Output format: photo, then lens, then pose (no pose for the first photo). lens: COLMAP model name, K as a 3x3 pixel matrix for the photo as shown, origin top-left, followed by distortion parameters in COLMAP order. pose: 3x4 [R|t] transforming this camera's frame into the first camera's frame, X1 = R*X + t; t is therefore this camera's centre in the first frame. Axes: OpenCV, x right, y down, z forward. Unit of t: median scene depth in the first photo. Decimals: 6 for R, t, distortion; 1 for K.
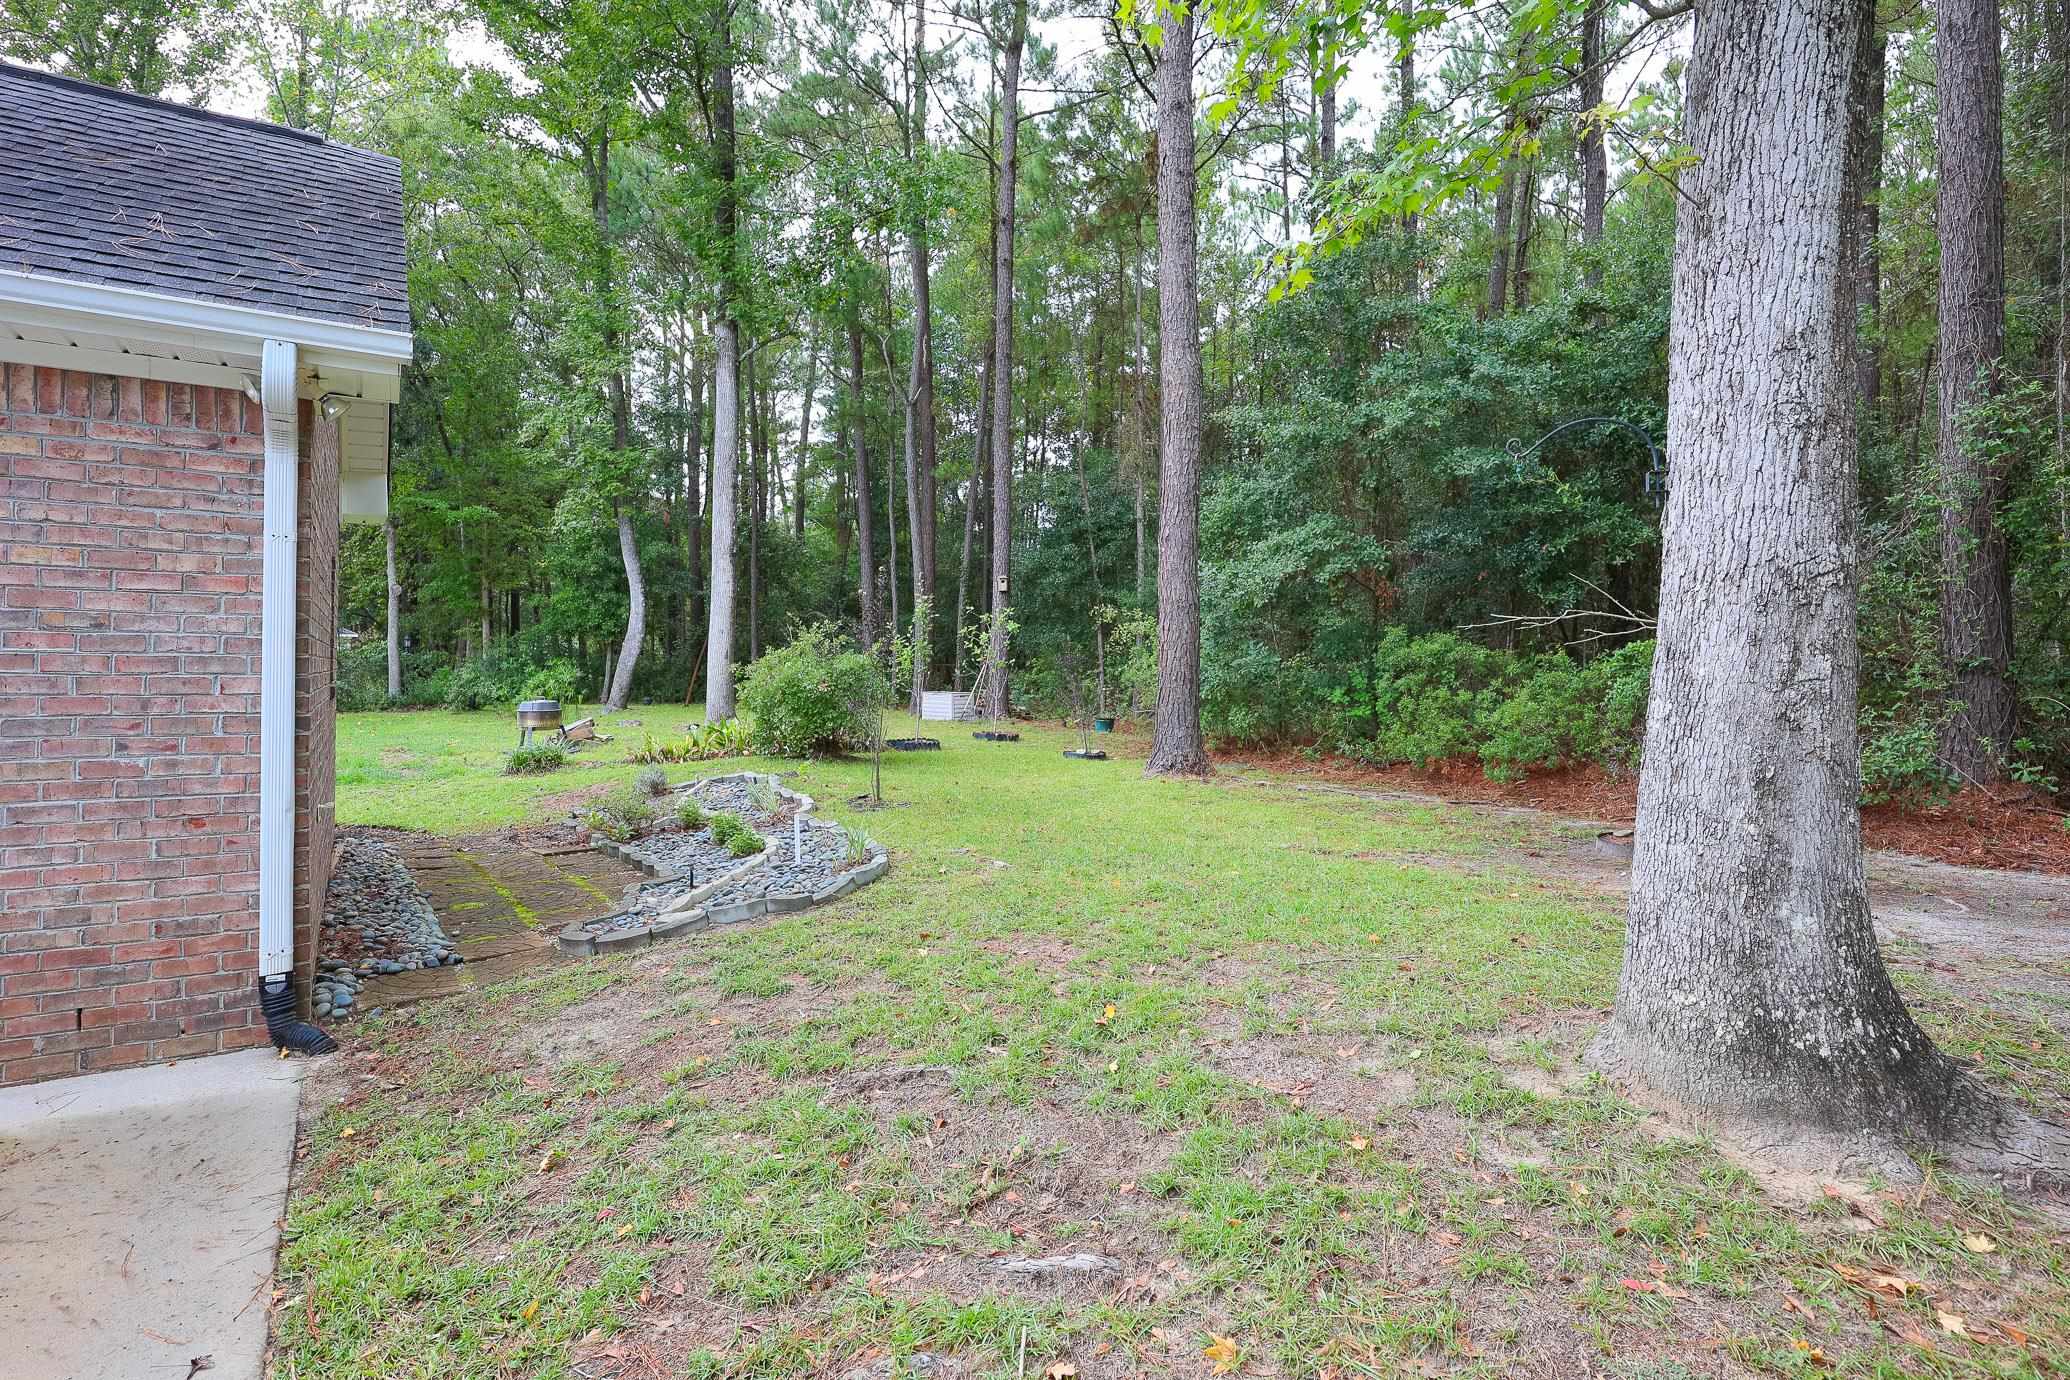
lens RADIAL K [[984.9, 0, 1038.1], [0, 984.9, 676.9], [0, 0, 1]] dist [-0.000275, 0.000810]
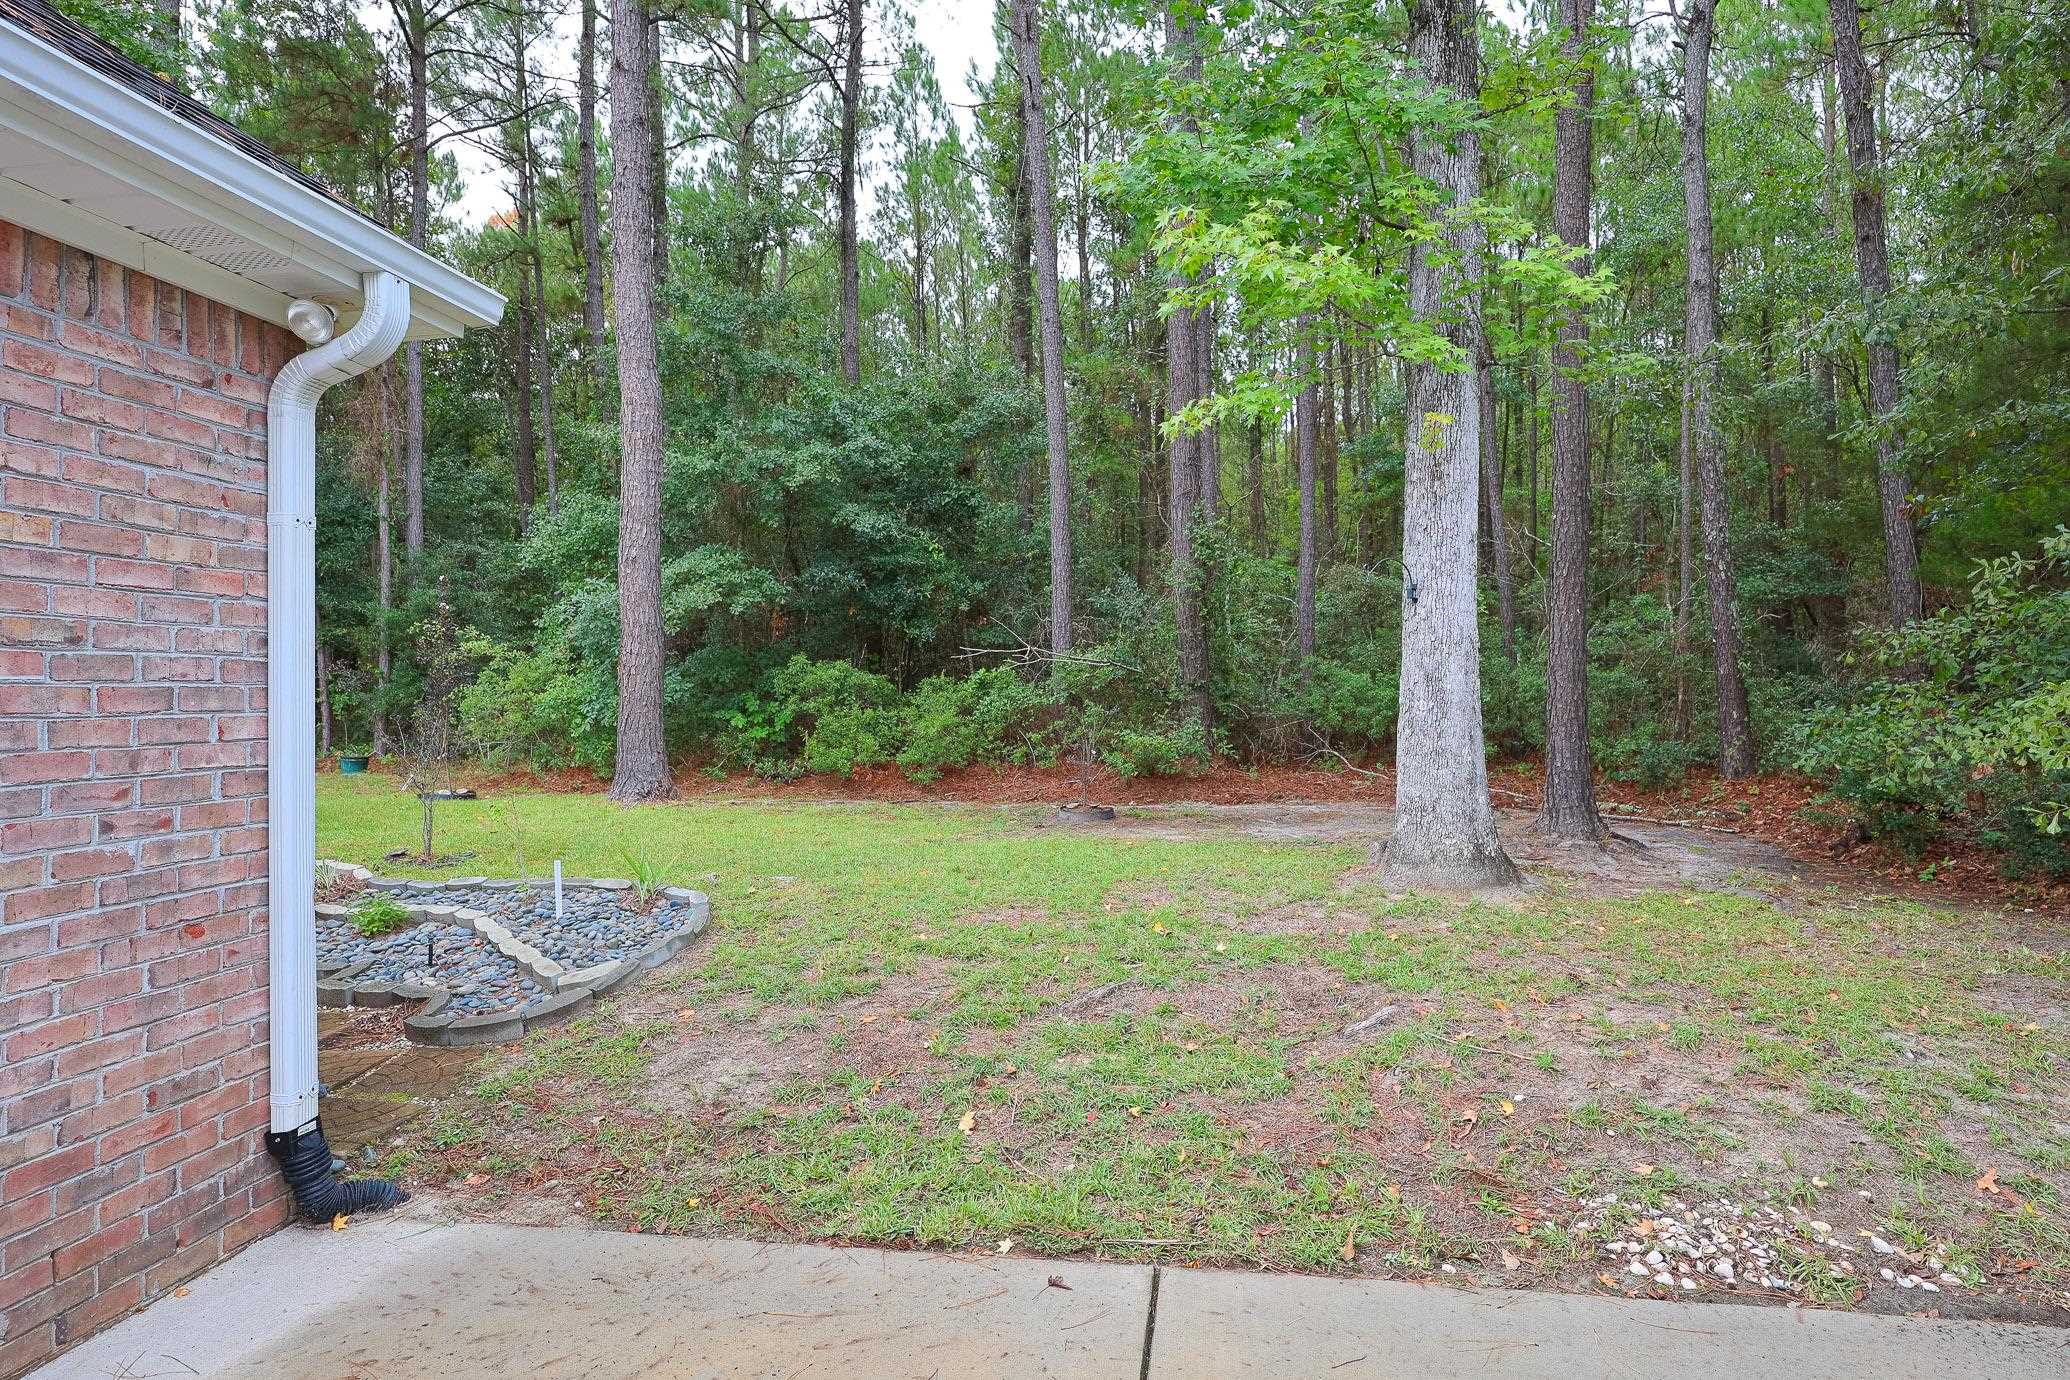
lens RADIAL K [[984.9, 0, 1046.1], [0, 984.9, 691.3], [0, 0, 1]] dist [-0.000275, 0.000810]
pose [[0.692126, -0.011651, 0.721682, -0.948215], [0.018488, 0.999828, -0.001589, -0.005893], [-0.721540, 0.014442, 0.692222, 0.100988]]
